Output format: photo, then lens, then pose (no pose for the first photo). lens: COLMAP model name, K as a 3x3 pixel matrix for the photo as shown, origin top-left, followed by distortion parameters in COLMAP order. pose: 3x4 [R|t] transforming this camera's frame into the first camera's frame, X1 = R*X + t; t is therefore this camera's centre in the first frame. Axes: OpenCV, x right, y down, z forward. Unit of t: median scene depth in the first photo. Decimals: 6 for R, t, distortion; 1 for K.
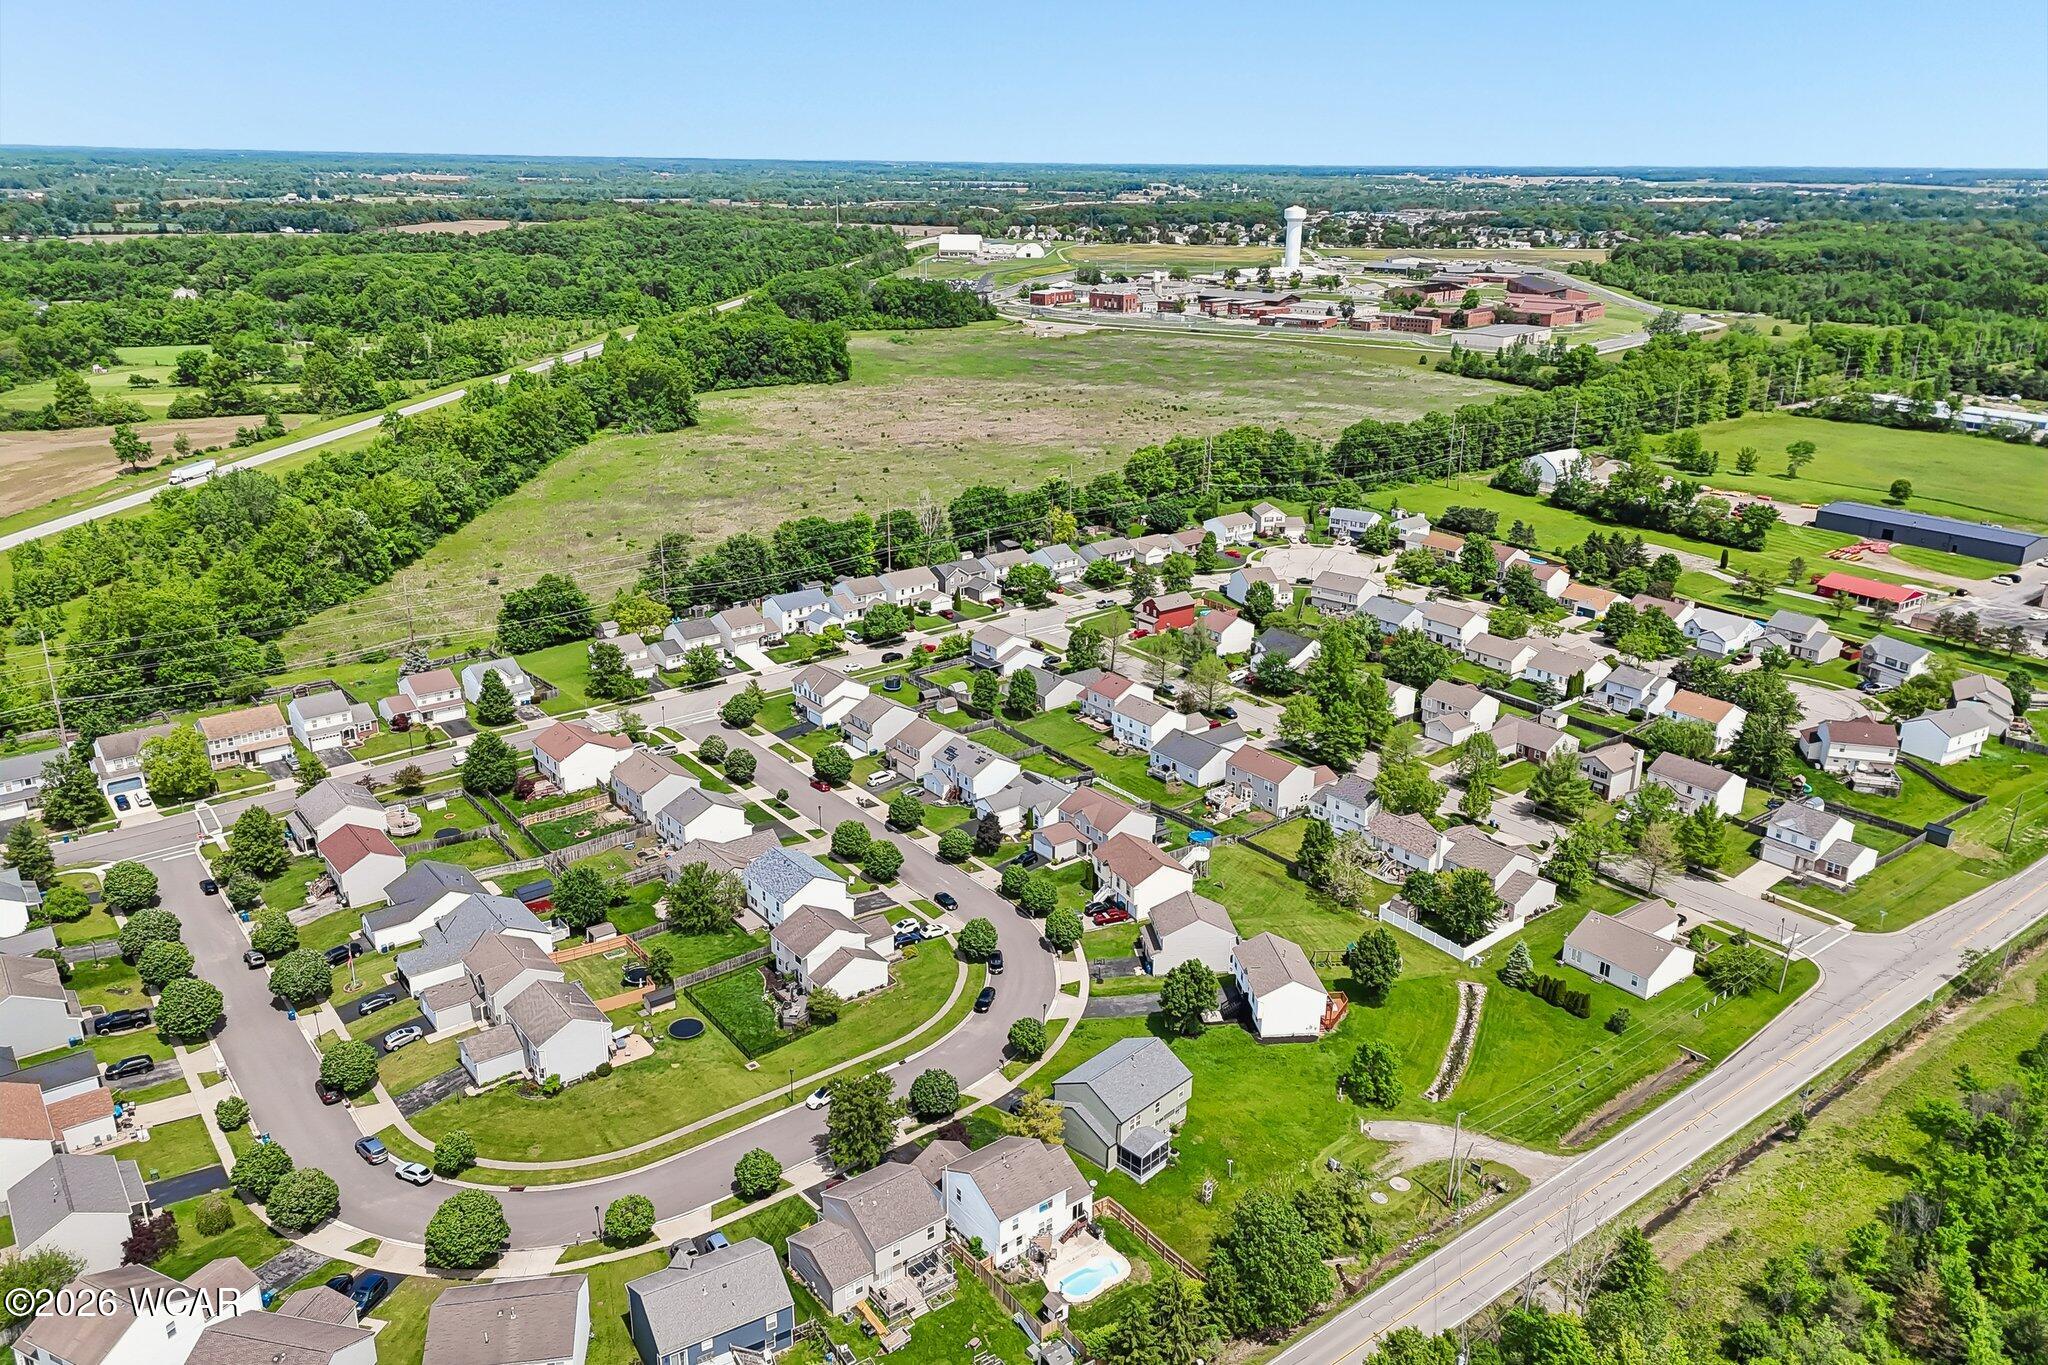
lens RADIAL K [[1473.6, 0, 1024.0], [0, 1473.6, 682.5], [0, 0, 1]] dist [0.088281, -0.098464]
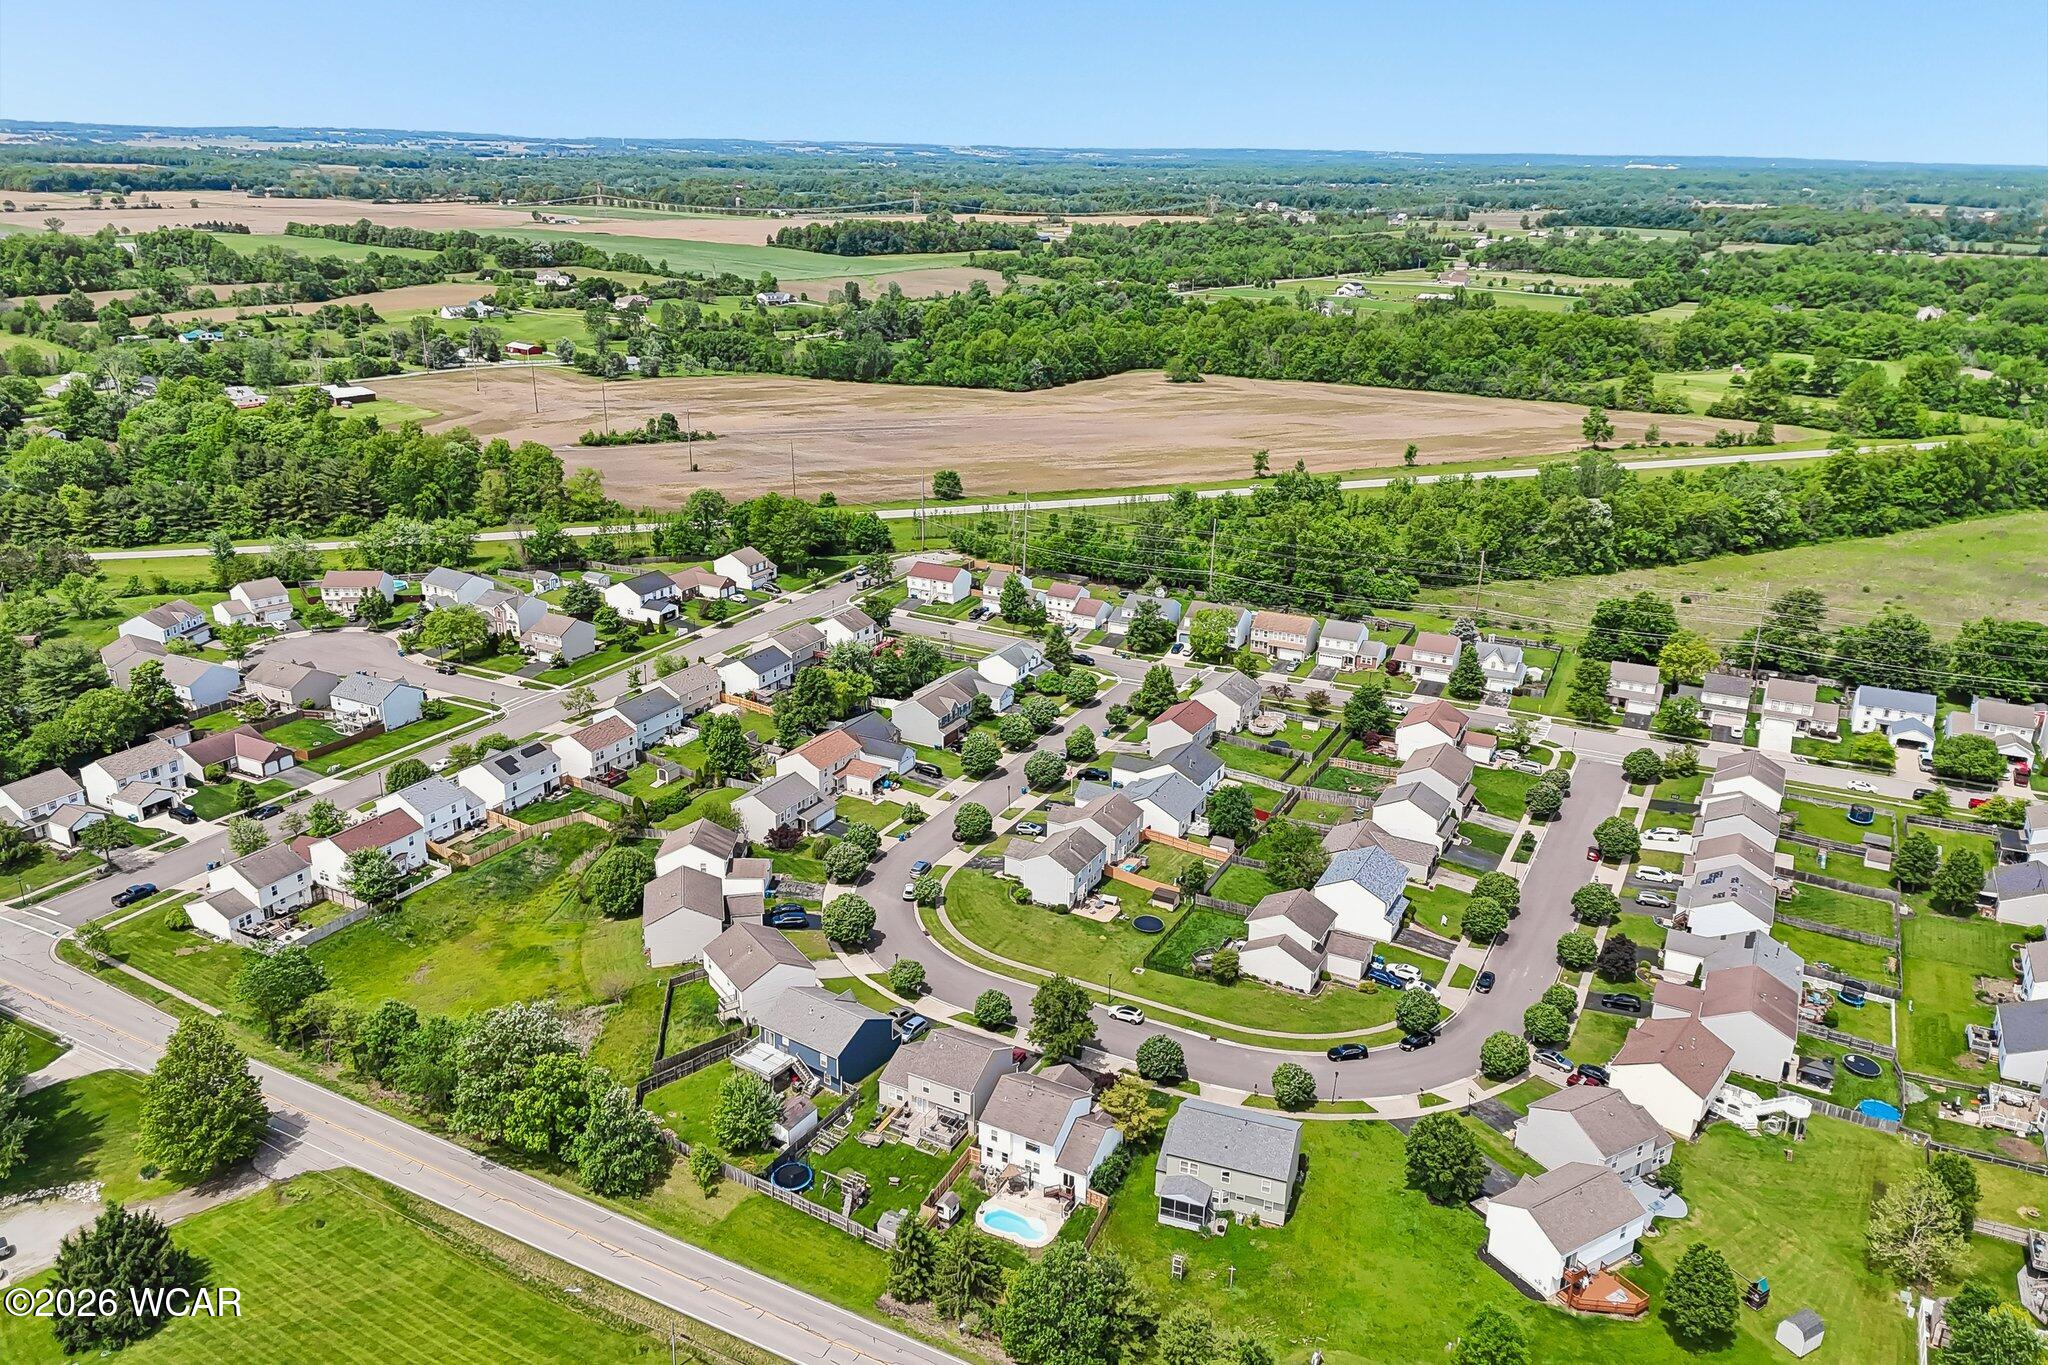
lens RADIAL K [[1473.6, 0, 1024.0], [0, 1473.6, 682.5], [0, 0, 1]] dist [0.088281, -0.098464]
pose [[0.418097, 0.303835, -0.856083, 0.440185], [-0.314654, 0.932503, 0.177286, -0.075208], [0.852167, 0.195247, 0.485480, 0.228408]]
